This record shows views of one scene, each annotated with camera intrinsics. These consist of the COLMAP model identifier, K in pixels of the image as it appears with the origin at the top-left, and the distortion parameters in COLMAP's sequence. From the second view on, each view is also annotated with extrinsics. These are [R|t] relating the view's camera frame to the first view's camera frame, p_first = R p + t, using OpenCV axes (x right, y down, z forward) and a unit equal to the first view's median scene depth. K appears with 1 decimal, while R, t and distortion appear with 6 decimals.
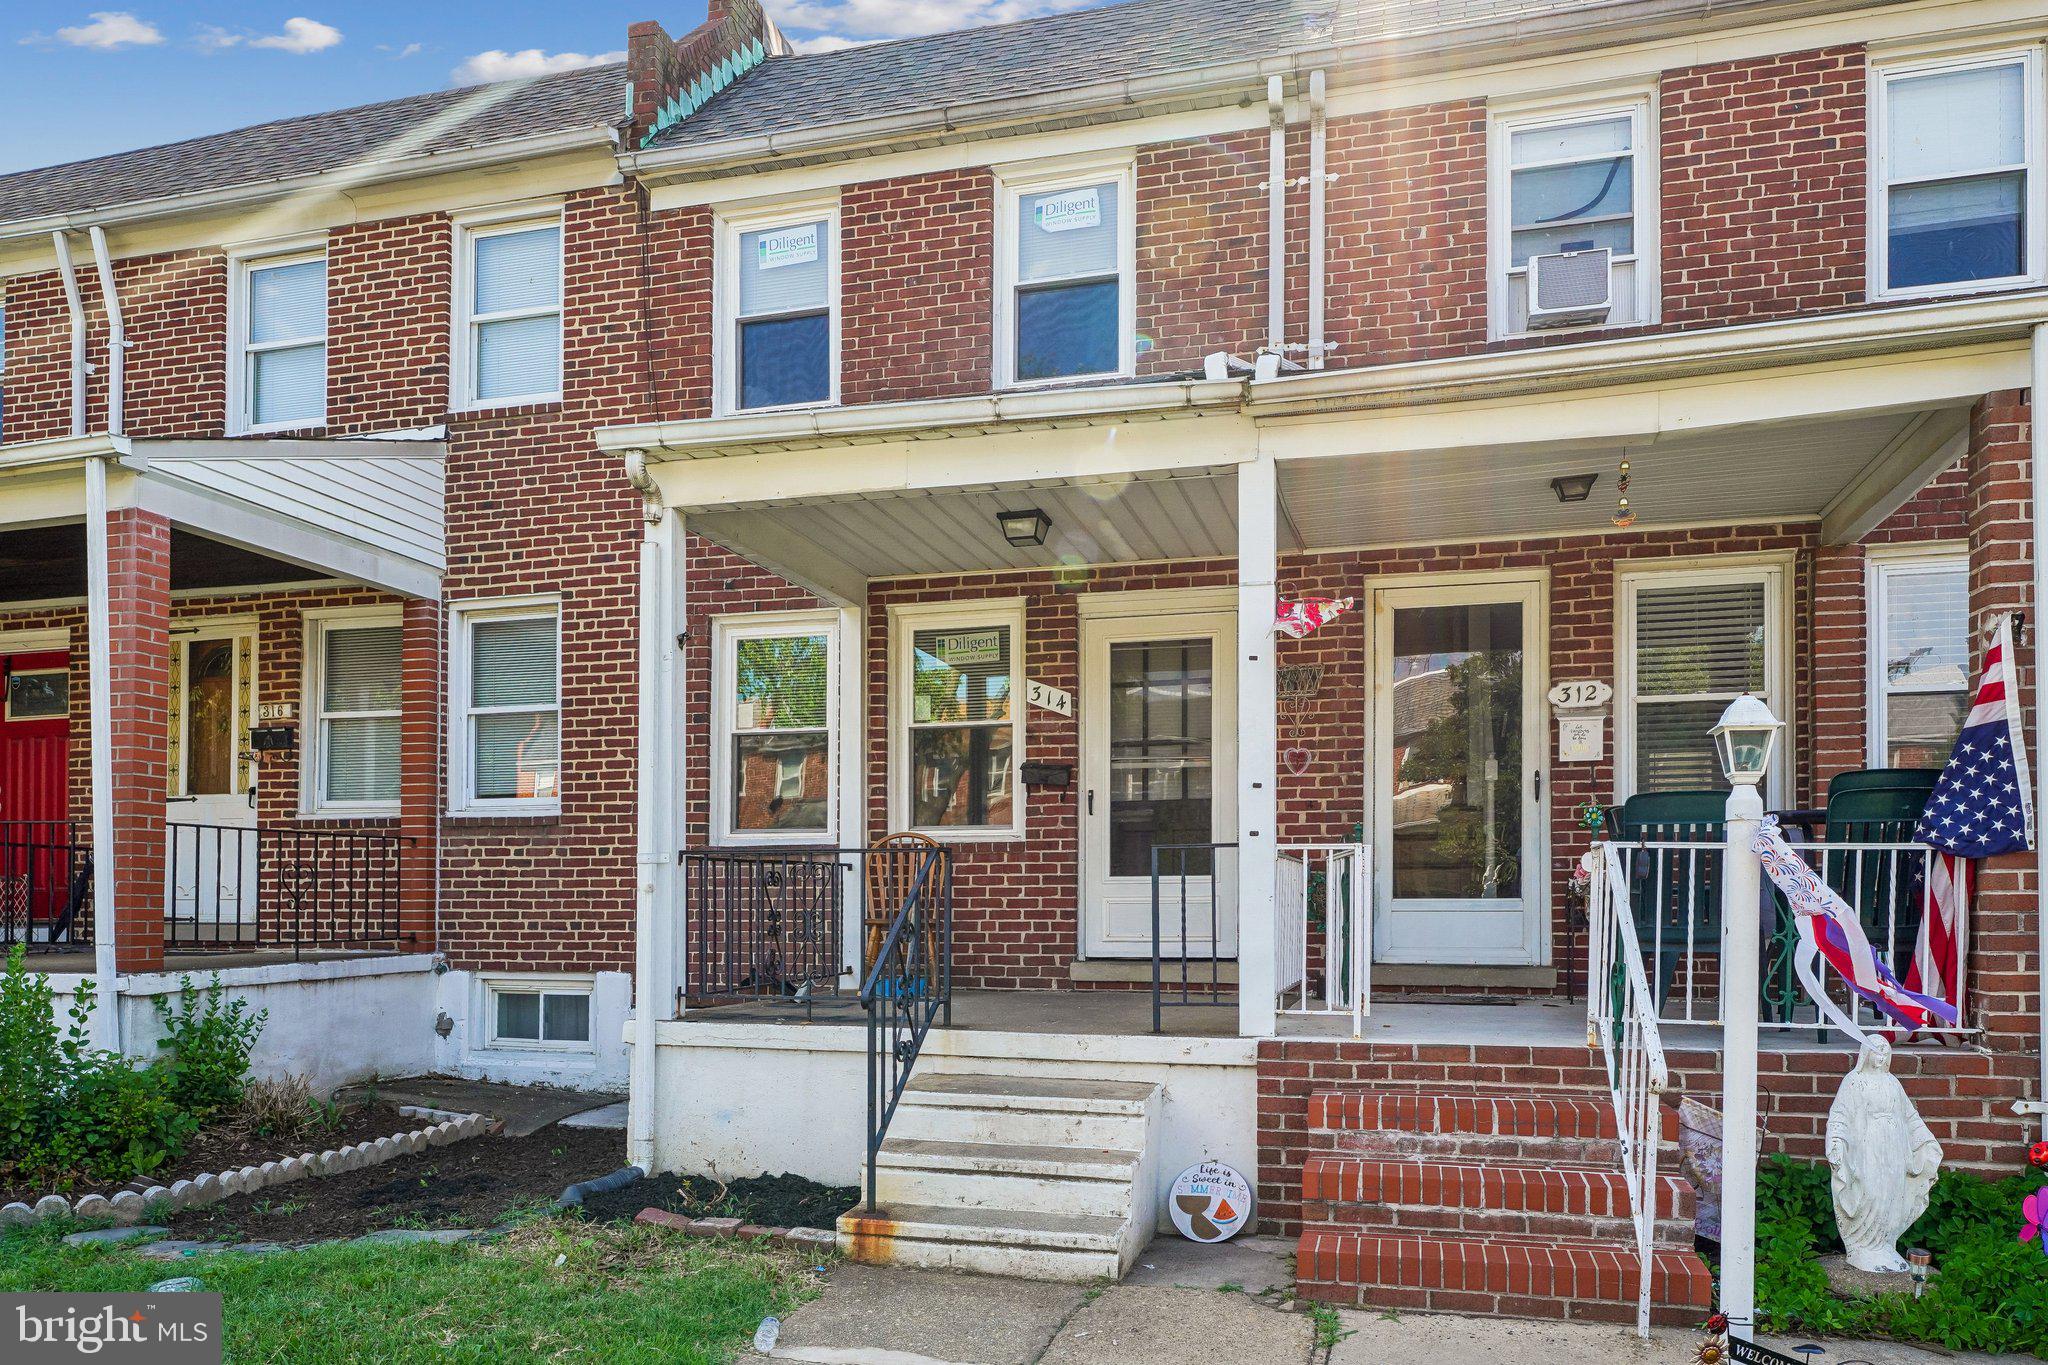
lens RADIAL K [[1488.9, 0, 1024.0], [0, 1488.9, 682.5], [0, 0, 1]] dist [-0.000216, -0.002219]
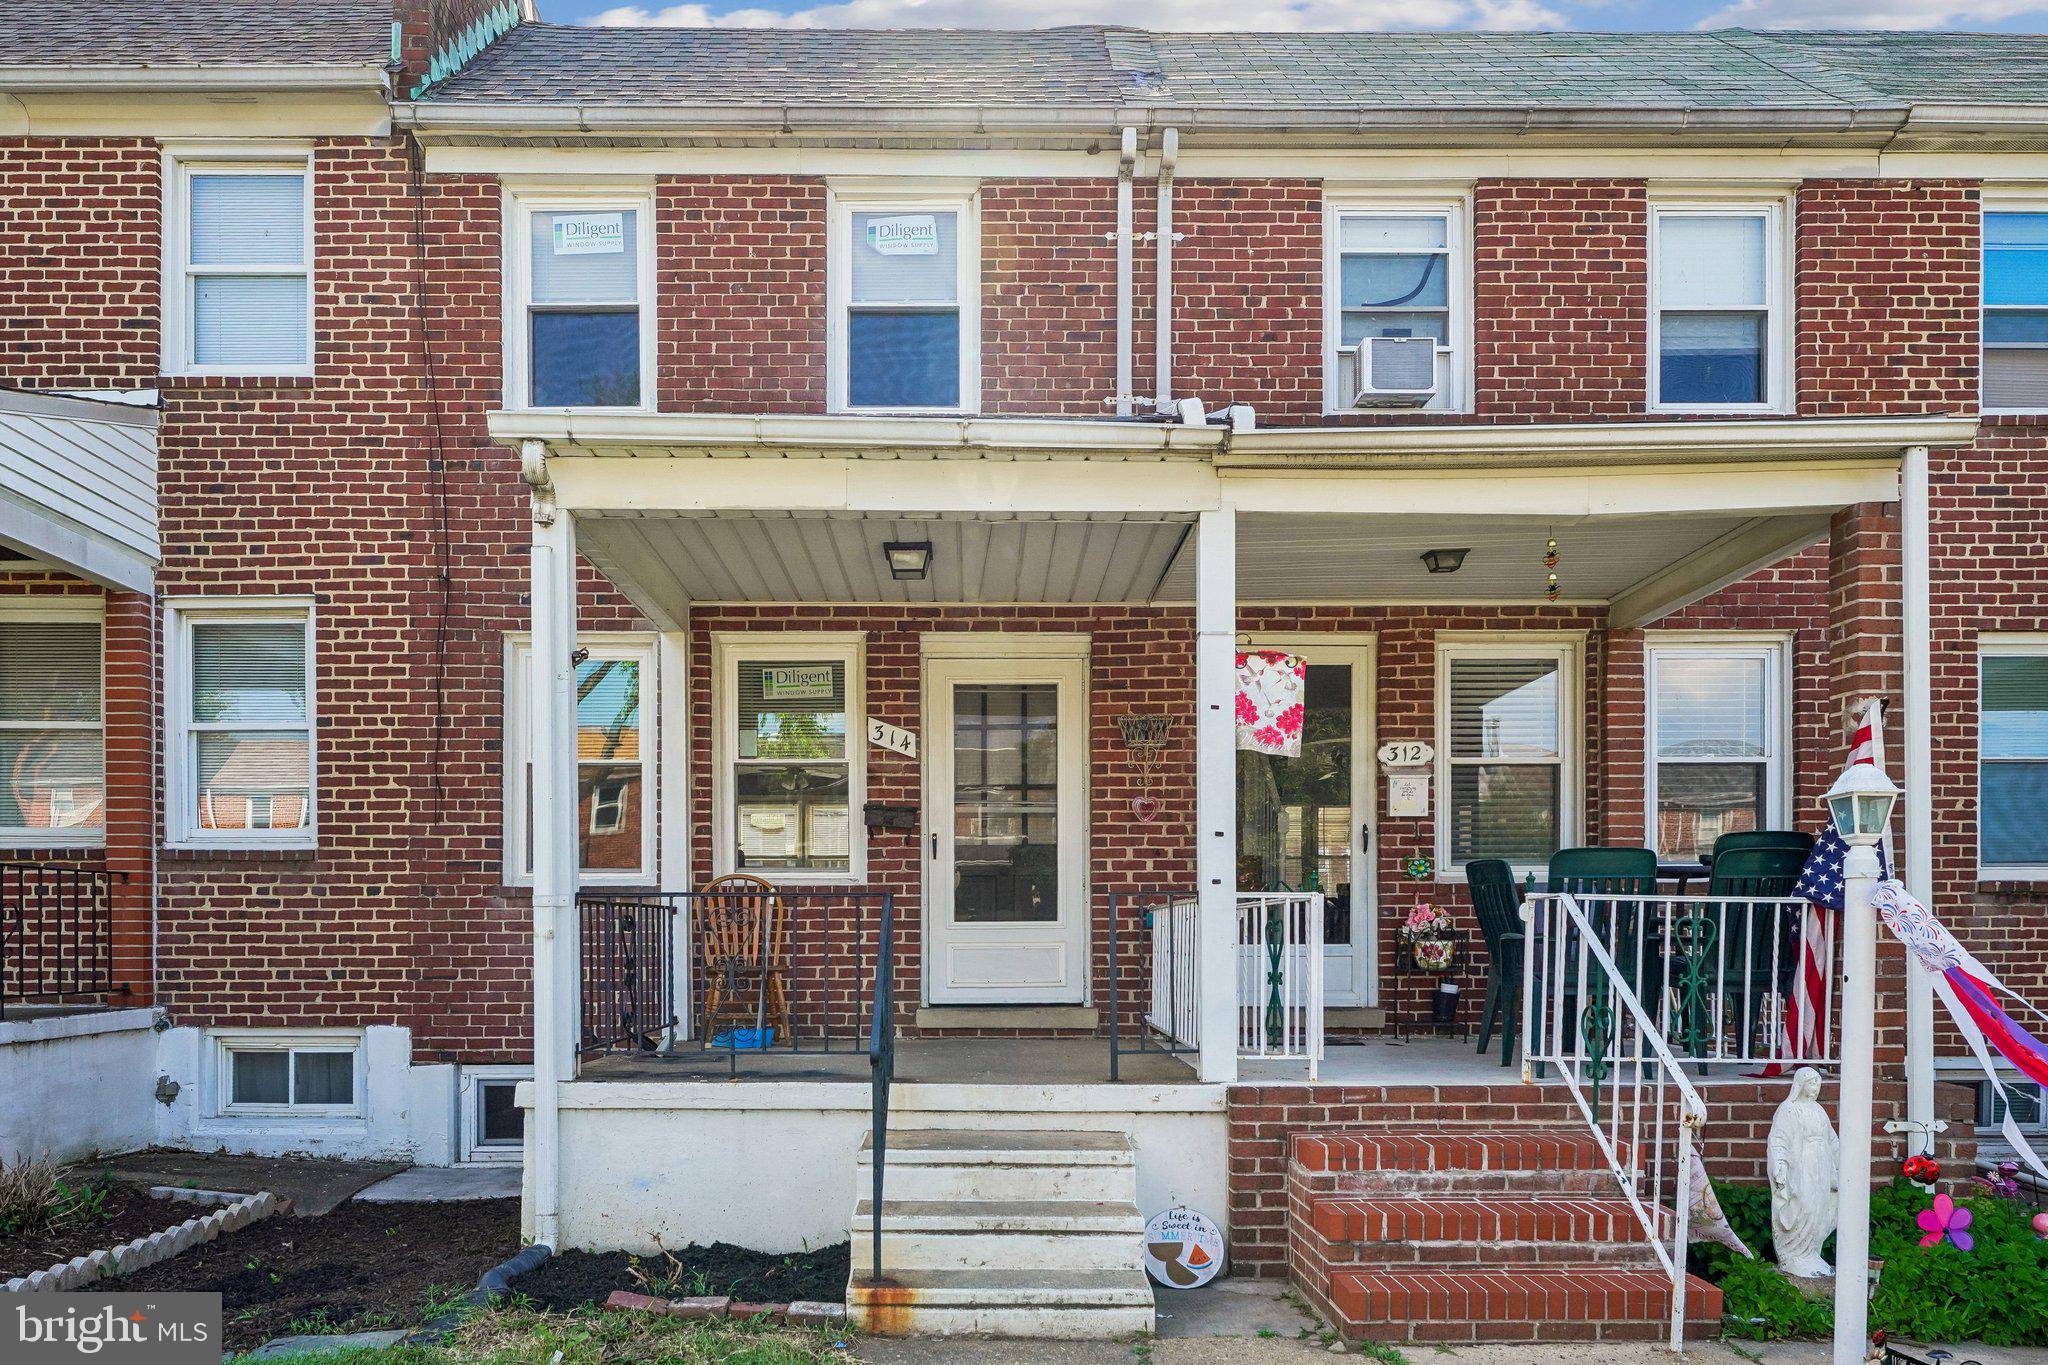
lens RADIAL K [[1467.2, 0, 942.6], [0, 1467.2, 765.5], [0, 0, 1]] dist [-0.002342, 0.000379]
pose [[0.959719, 0.033540, 0.278954, -0.215322], [-0.040970, 0.998943, 0.020846, 0.007040], [-0.277960, -0.031436, 0.960078, 0.072528]]
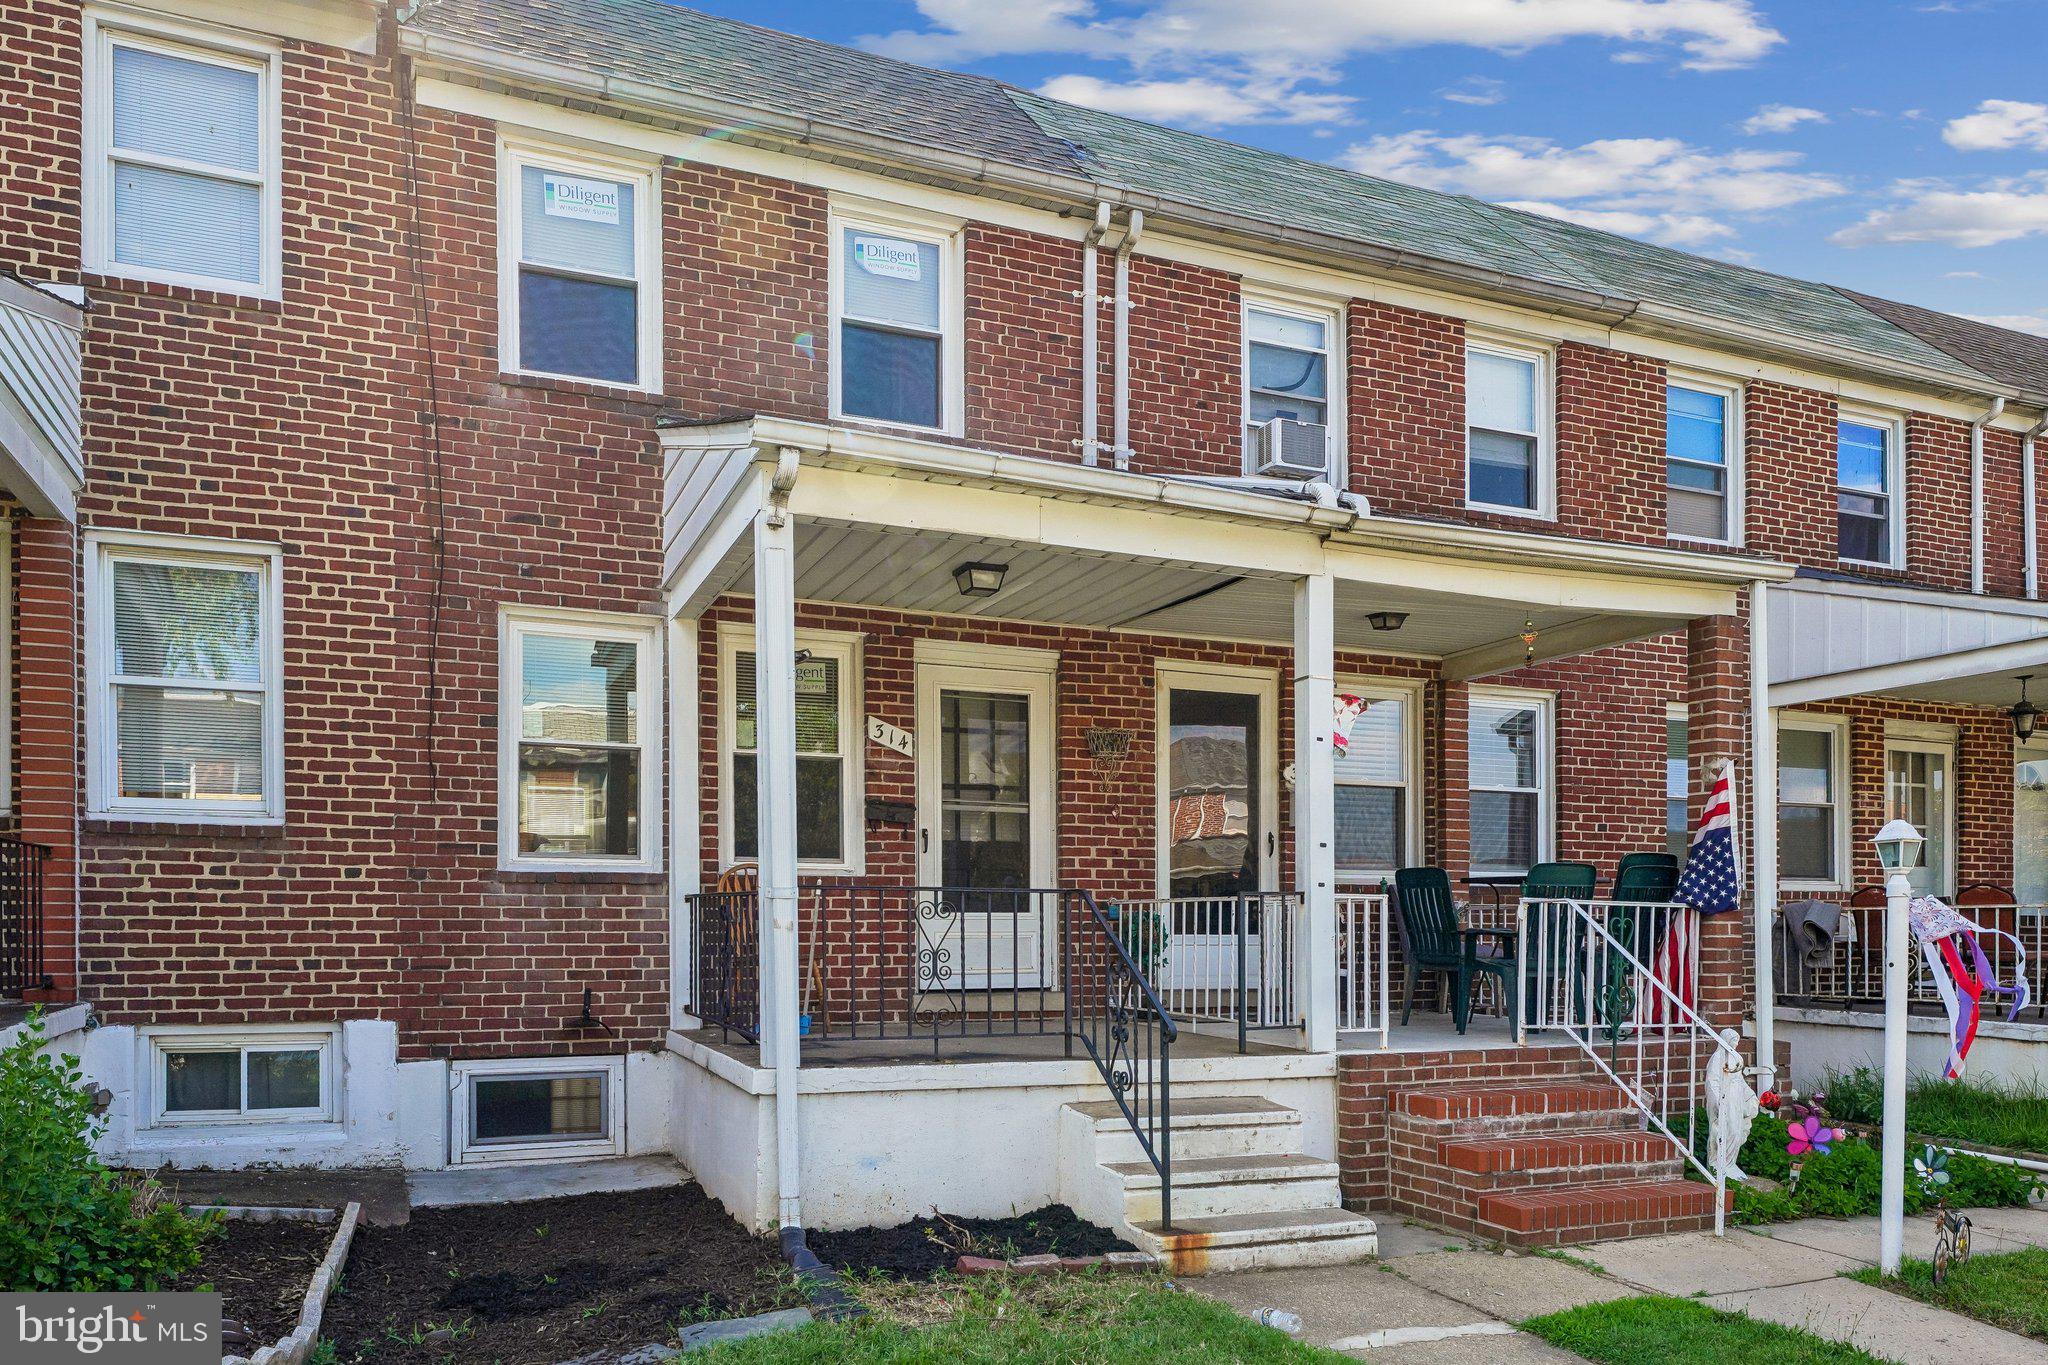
lens RADIAL K [[1497.4, 0, 1025.6], [0, 1497.4, 711.5], [0, 0, 1]] dist [-0.002738, -0.000089]
pose [[0.773194, 0.094821, 0.627041, -0.551481], [-0.098326, 0.994726, -0.029178, 0.013956], [-0.626501, -0.039094, 0.778440, 0.142318]]
